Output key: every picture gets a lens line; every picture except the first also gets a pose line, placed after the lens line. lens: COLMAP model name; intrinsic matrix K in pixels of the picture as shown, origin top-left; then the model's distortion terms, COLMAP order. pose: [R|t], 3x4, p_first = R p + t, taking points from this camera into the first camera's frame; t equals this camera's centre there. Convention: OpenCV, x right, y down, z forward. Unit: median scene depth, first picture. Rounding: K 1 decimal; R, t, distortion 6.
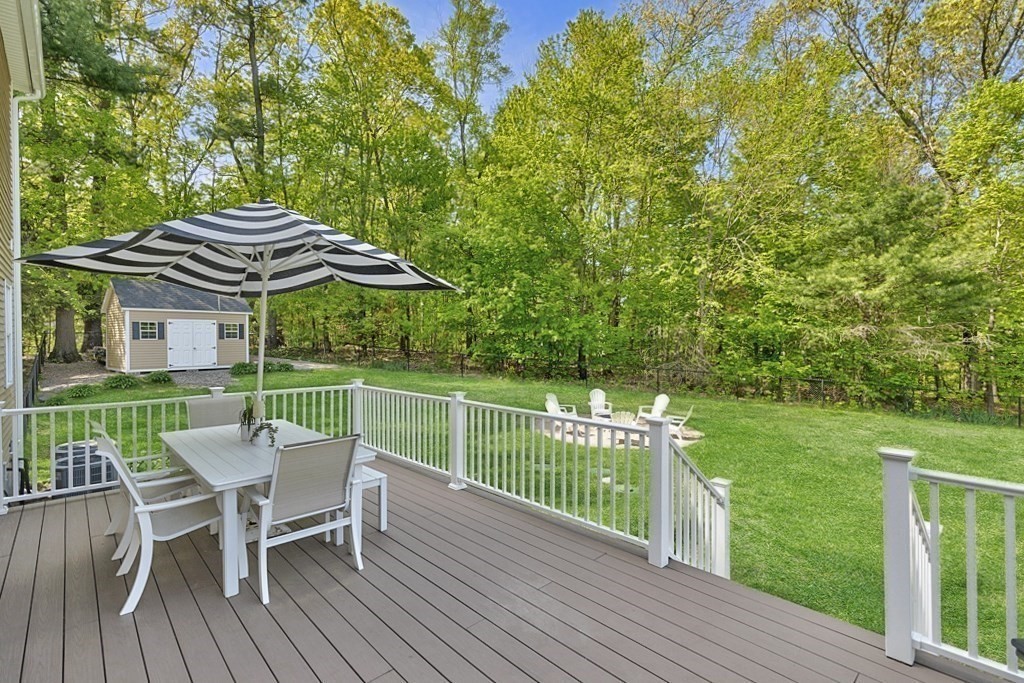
lens RADIAL K [[464.5, 0, 508.0], [0, 464.5, 340.2], [0, 0, 1]] dist [0.007356, 0.000594]
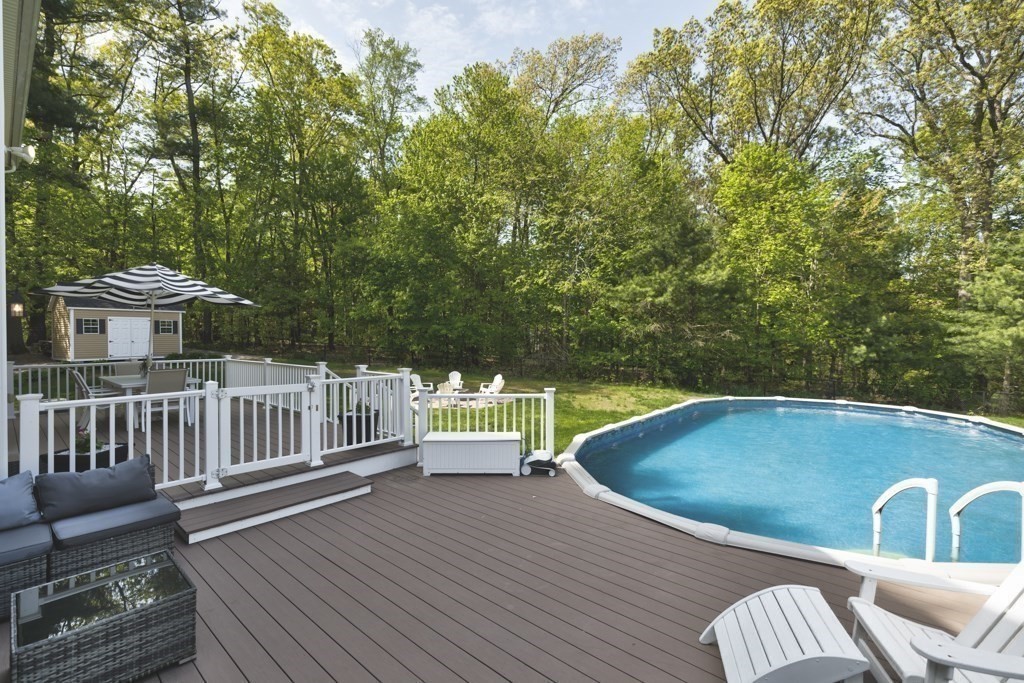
lens RADIAL K [[464.5, 0, 508.5], [0, 464.5, 341.5], [0, 0, 1]] dist [0.007356, 0.000594]
pose [[0.997337, 0.000323, 0.072932, 0.179494], [-0.000926, 0.999966, 0.008234, 0.006811], [-0.072927, -0.008279, 0.997303, -0.234439]]
